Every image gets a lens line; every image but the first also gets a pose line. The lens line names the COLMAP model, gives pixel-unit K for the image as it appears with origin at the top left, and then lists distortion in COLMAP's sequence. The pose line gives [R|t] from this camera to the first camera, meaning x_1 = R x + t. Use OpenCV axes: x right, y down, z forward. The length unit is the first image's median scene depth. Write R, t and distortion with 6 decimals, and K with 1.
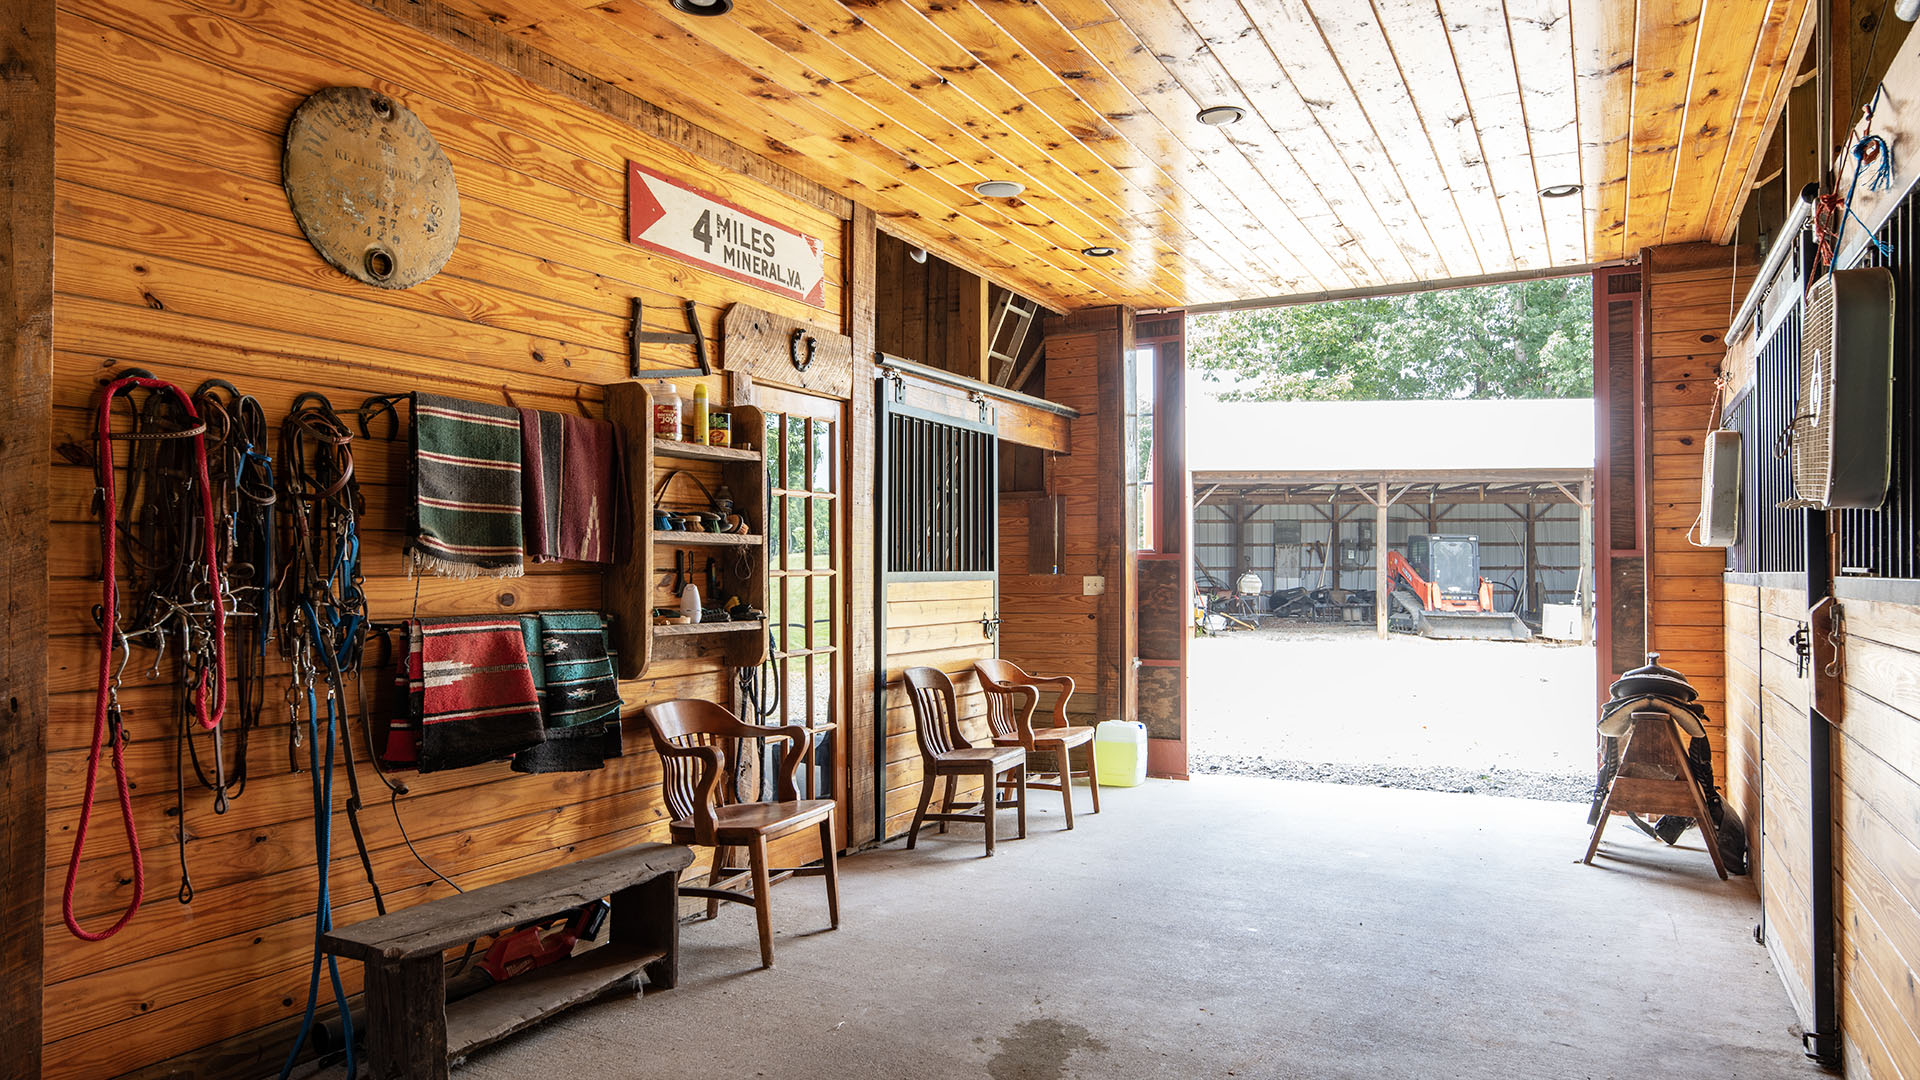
lens RADIAL K [[1244.7, 0, 960.4], [0, 1244.7, 549.0], [0, 0, 1]] dist [0.011831, 0.002343]
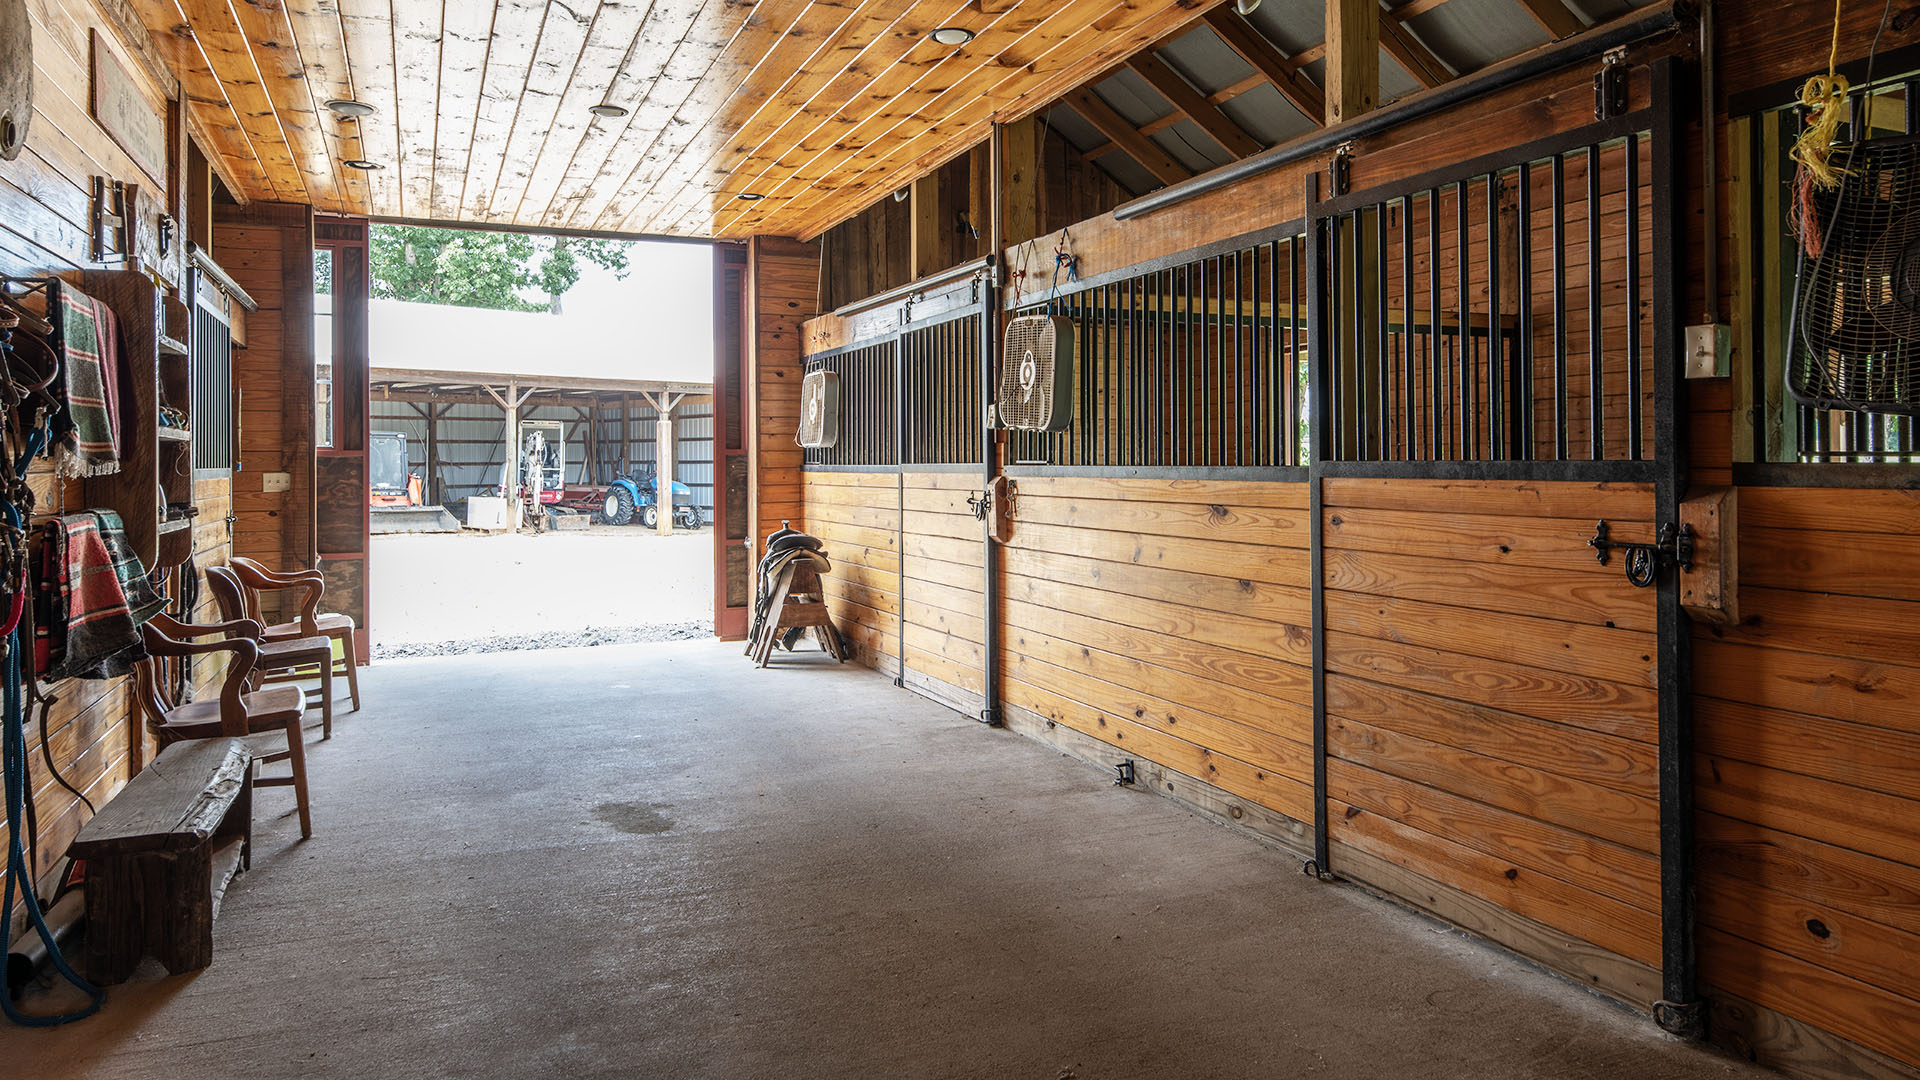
lens RADIAL K [[1244.7, 0, 981.3], [0, 1244.7, 452.7], [0, 0, 1]] dist [0.011831, 0.002343]
pose [[0.620883, 0.002617, 0.783899, -0.325160], [-0.007251, 0.999971, 0.002405, -0.000732], [-0.783869, -0.007178, 0.620884, -0.059723]]
